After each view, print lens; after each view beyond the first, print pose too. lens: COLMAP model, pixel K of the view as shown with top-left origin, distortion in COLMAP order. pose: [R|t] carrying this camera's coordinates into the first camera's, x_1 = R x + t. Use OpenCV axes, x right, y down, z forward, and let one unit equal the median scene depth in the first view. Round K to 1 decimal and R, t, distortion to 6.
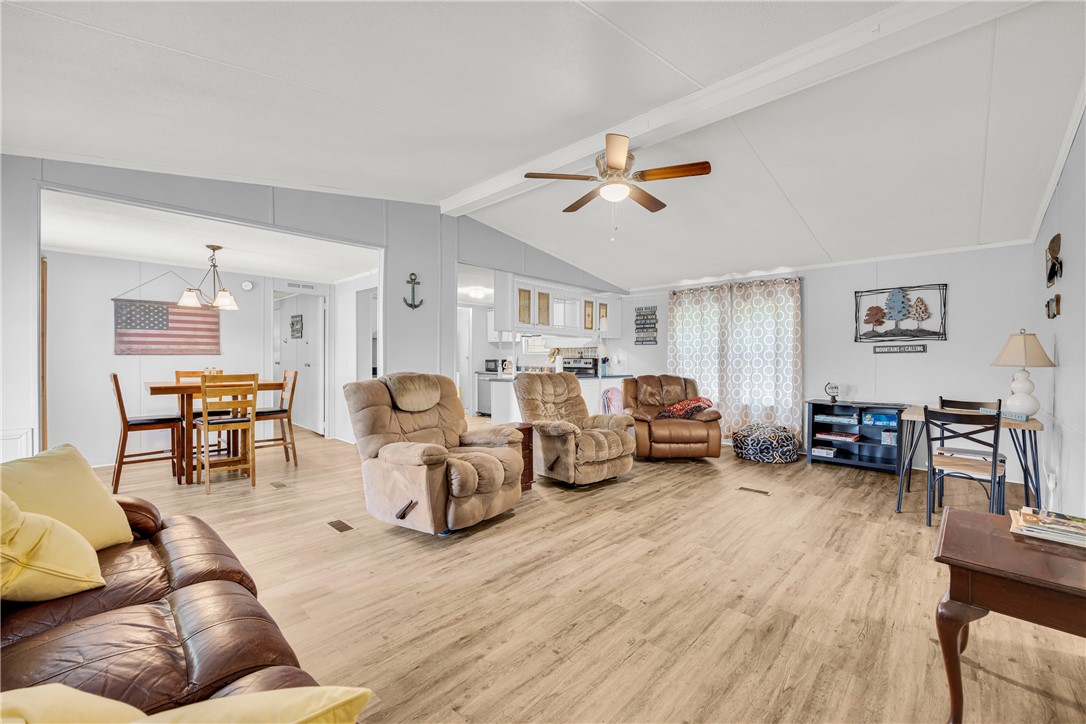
lens RADIAL K [[441.6, 0, 543.0], [0, 441.6, 362.0], [0, 0, 1]] dist [-0.015058, 0.000058]
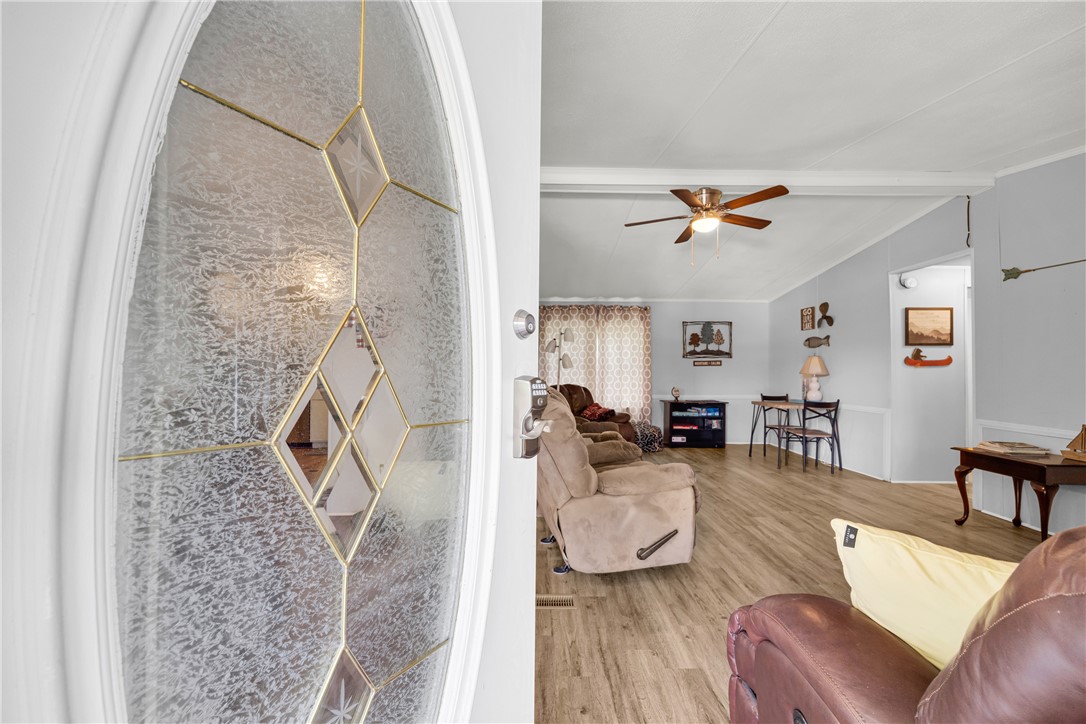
lens RADIAL K [[441.6, 0, 543.0], [0, 441.6, 362.0], [0, 0, 1]] dist [-0.015058, 0.000058]
pose [[0.721833, 0.016528, 0.691869, -0.609761], [-0.001844, 0.999757, -0.021959, -0.000003], [-0.692064, 0.014575, 0.721689, 0.305447]]
